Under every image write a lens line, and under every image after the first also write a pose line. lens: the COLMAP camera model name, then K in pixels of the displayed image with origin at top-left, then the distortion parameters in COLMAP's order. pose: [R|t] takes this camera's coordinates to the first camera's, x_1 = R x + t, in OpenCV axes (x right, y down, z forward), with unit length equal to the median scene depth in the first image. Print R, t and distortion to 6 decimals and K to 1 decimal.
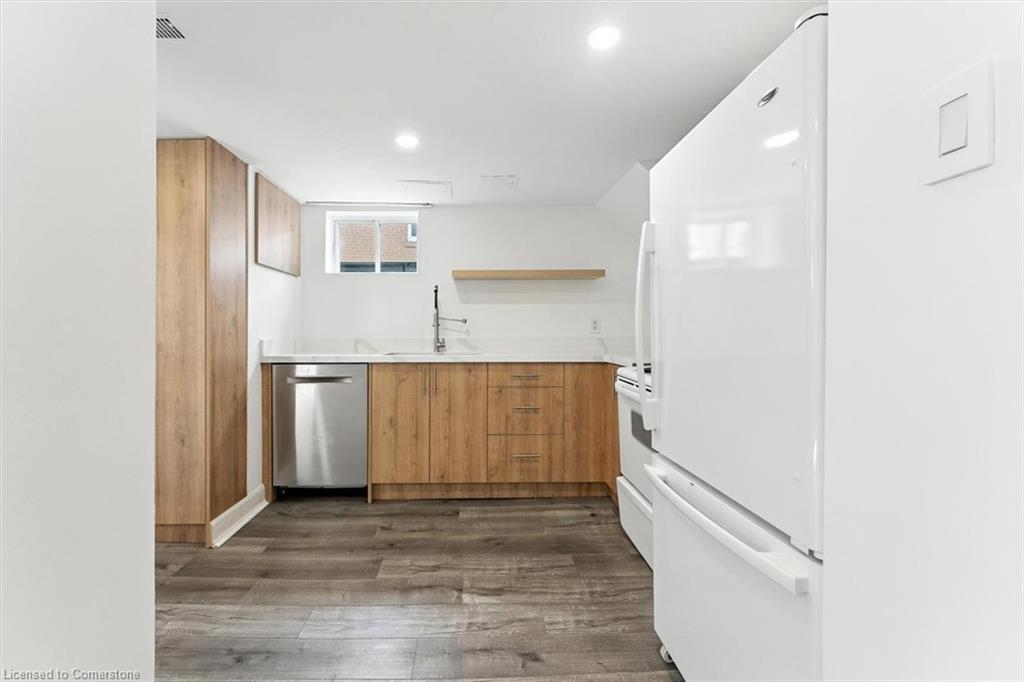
lens RADIAL K [[431.2, 0, 482.1], [0, 431.2, 331.0], [0, 0, 1]] dist [0.000643, -0.000025]
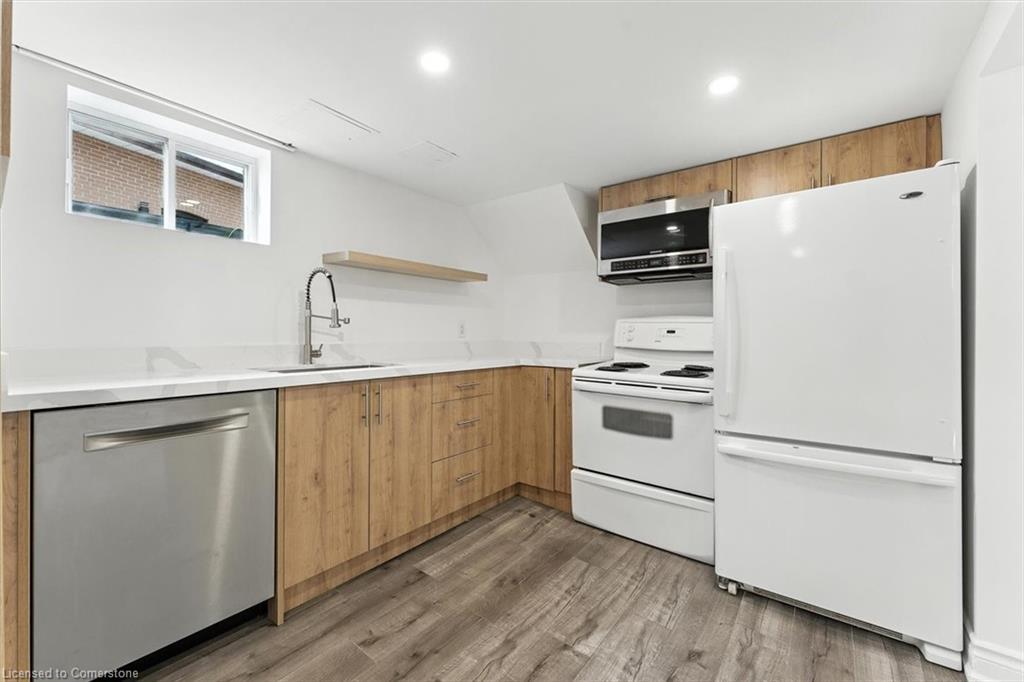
lens RADIAL K [[417.0, 0, 511.7], [0, 417.0, 334.2], [0, 0, 1]] dist [-0.001357, -0.000020]
pose [[0.627765, 0.005261, 0.778385, -0.504902], [-0.005031, 0.999984, -0.002701, 0.000475], [-0.778387, -0.002221, 0.627781, 0.391825]]
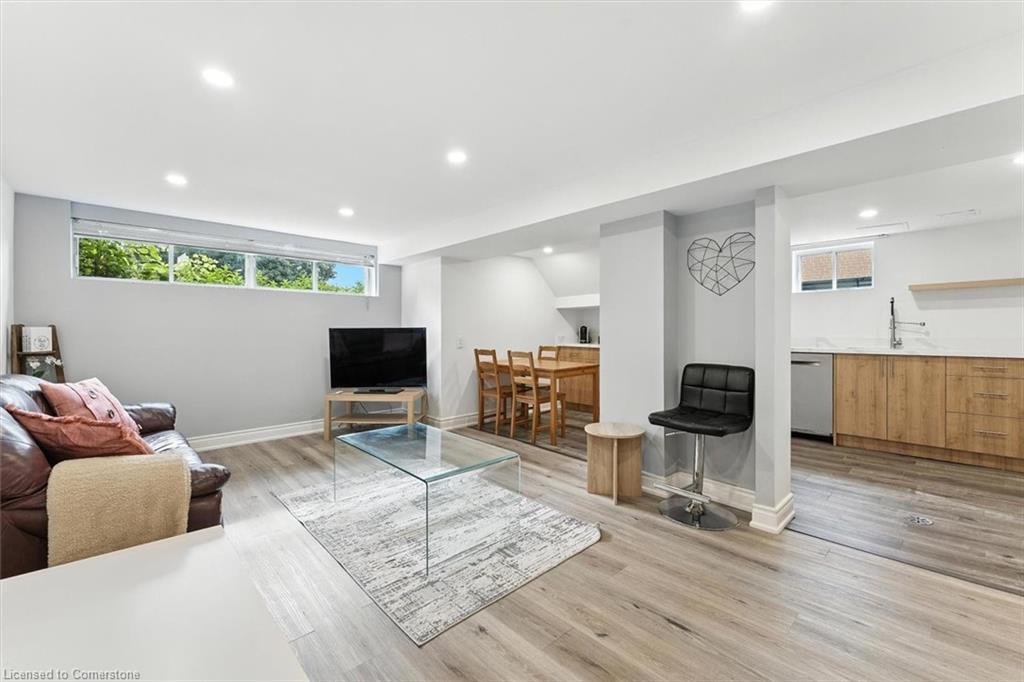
lens RADIAL K [[423.8, 0, 511.9], [0, 423.8, 331.0], [0, 0, 1]] dist [0.001219, 0.000388]
pose [[0.671951, -0.004186, -0.740584, 0.082788], [0.004824, 0.999988, -0.001275, -0.009001], [0.740580, -0.002716, 0.671963, -0.841704]]
